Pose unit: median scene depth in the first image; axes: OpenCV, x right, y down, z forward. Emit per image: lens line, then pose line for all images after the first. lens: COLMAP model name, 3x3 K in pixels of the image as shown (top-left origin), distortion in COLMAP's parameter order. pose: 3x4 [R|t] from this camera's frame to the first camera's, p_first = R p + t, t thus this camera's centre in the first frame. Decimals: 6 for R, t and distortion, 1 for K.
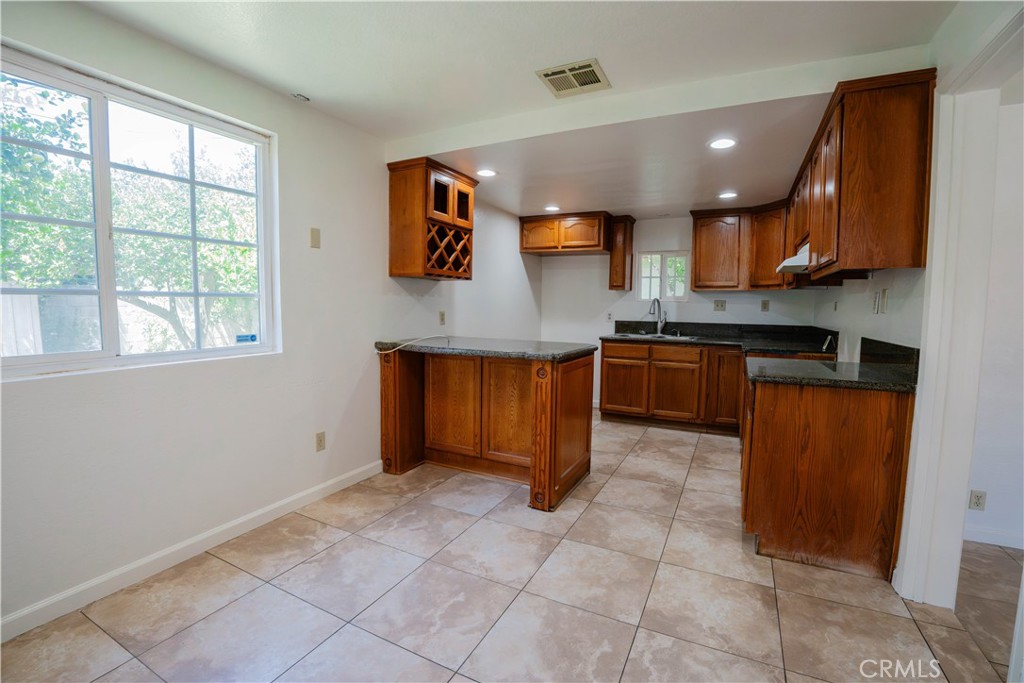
lens RADIAL K [[446.5, 0, 515.4], [0, 446.5, 344.0], [0, 0, 1]] dist [-0.054085, 0.007154]
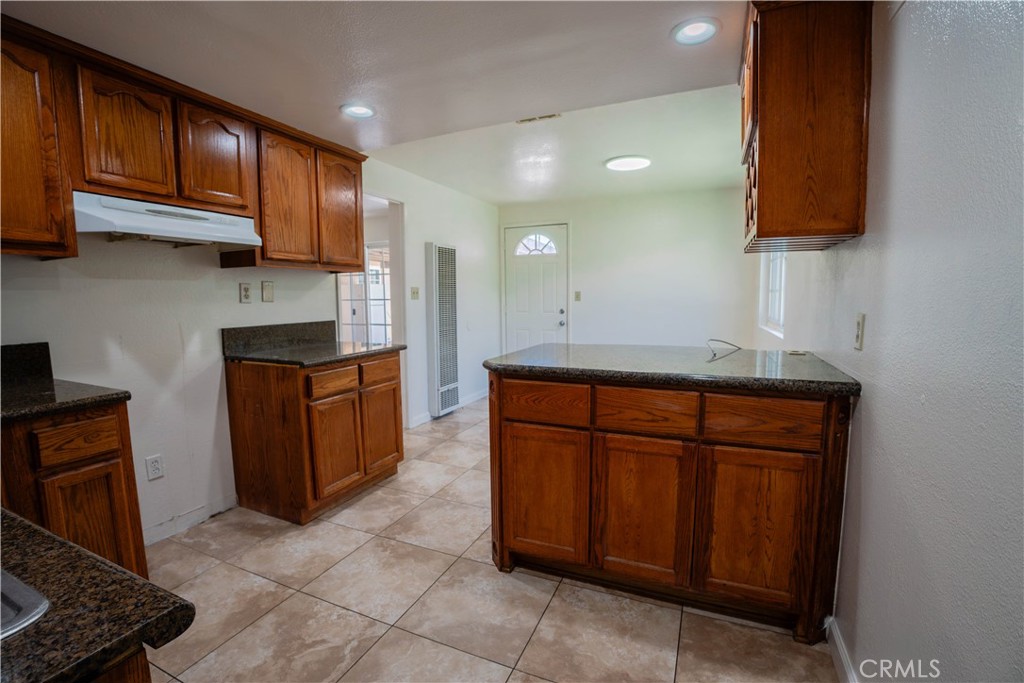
lens RADIAL K [[446.5, 0, 515.4], [0, 446.5, 344.0], [0, 0, 1]] dist [-0.054085, 0.007154]
pose [[-0.998302, 0.005100, -0.058019, 0.187336], [-0.005811, 0.982468, 0.186339, -0.143218], [0.057952, 0.186360, -0.980771, 1.727074]]
